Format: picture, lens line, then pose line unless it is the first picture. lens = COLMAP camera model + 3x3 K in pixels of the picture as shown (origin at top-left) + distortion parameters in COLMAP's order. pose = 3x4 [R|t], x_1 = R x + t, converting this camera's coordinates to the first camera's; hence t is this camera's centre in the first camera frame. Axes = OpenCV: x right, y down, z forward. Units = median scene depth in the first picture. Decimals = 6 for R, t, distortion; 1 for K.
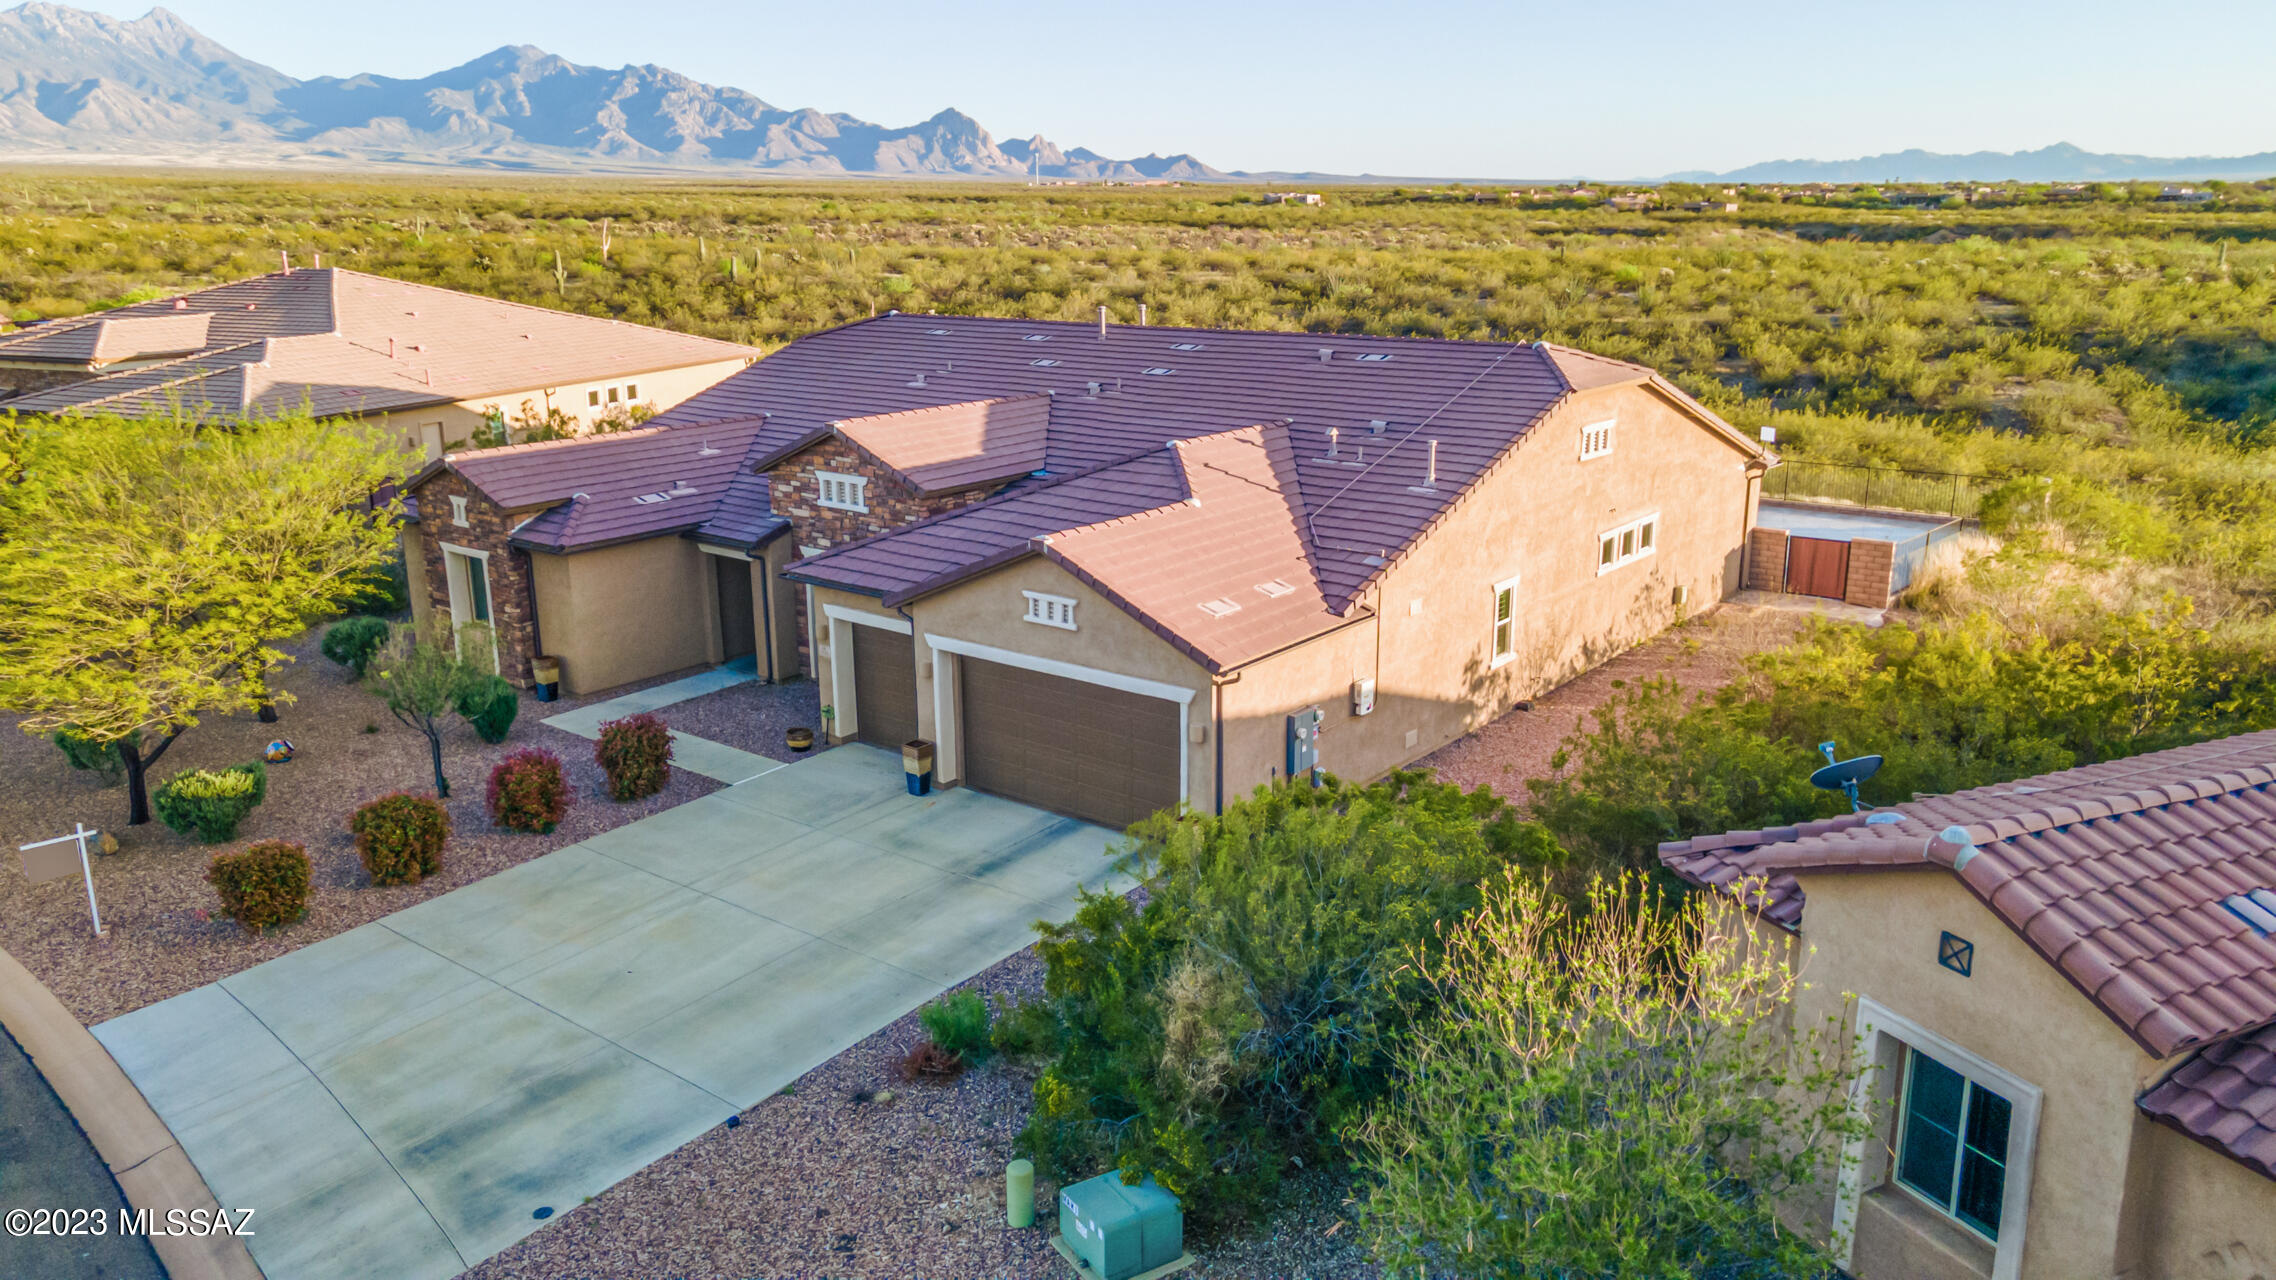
lens RADIAL K [[1658.5, 0, 1138.0], [0, 1658.5, 640.0], [0, 0, 1]] dist [0.013414, 0.059521]
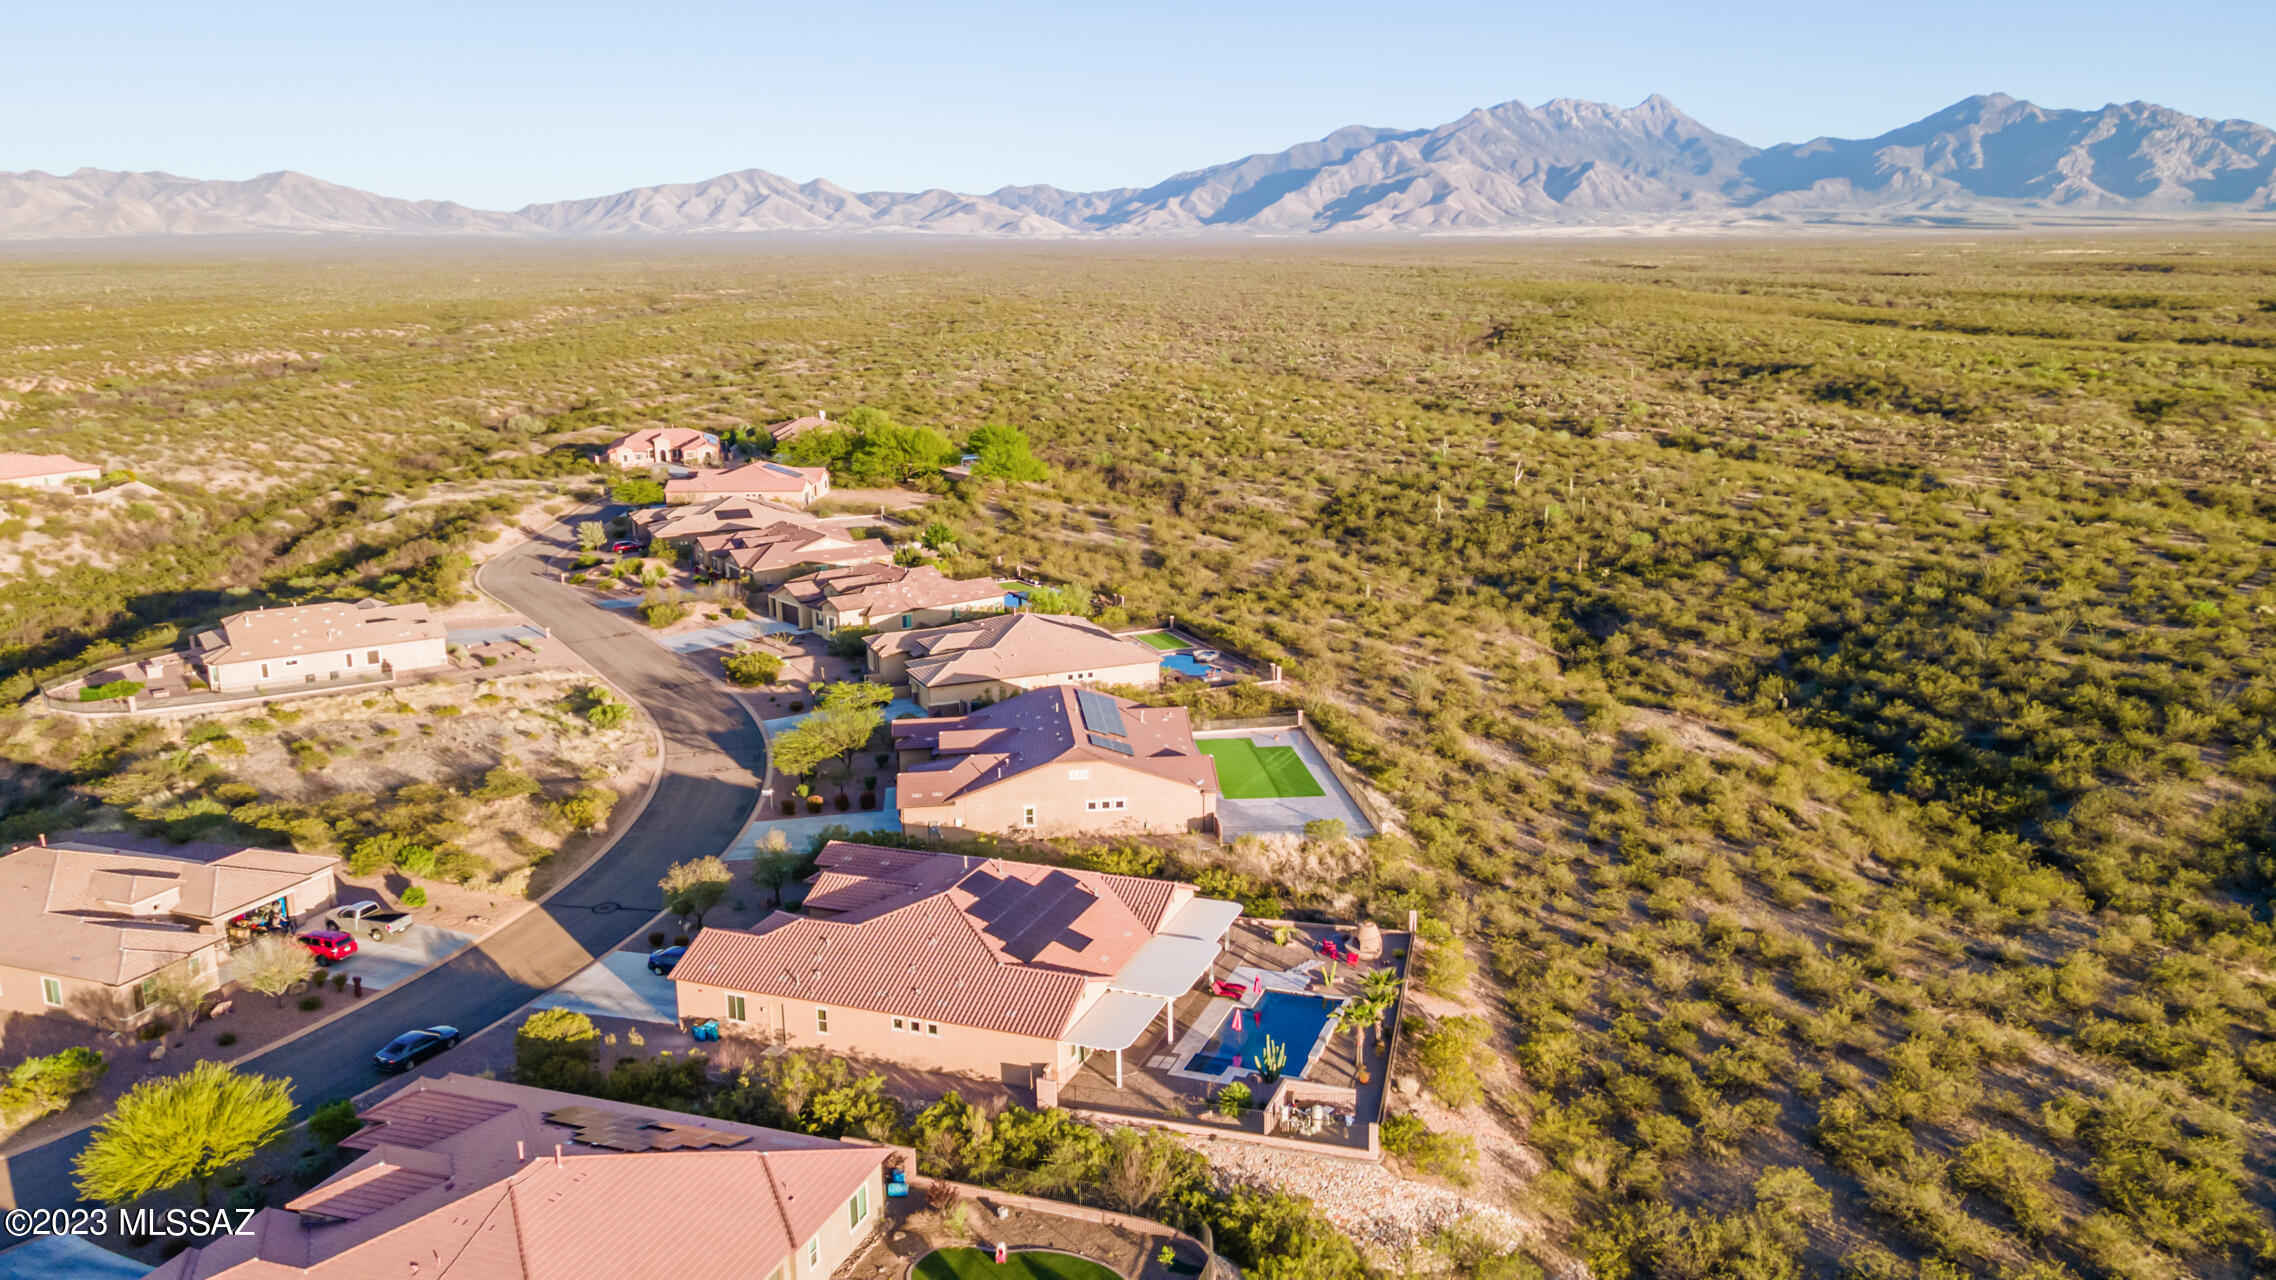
lens RADIAL K [[1658.5, 0, 1138.0], [0, 1658.5, 640.0], [0, 0, 1]] dist [0.013414, 0.059521]
pose [[0.702550, 0.154473, -0.694667, 2.648219], [-0.174895, 0.983697, 0.041865, -0.545325], [0.689808, 0.092082, 0.718113, -1.450843]]
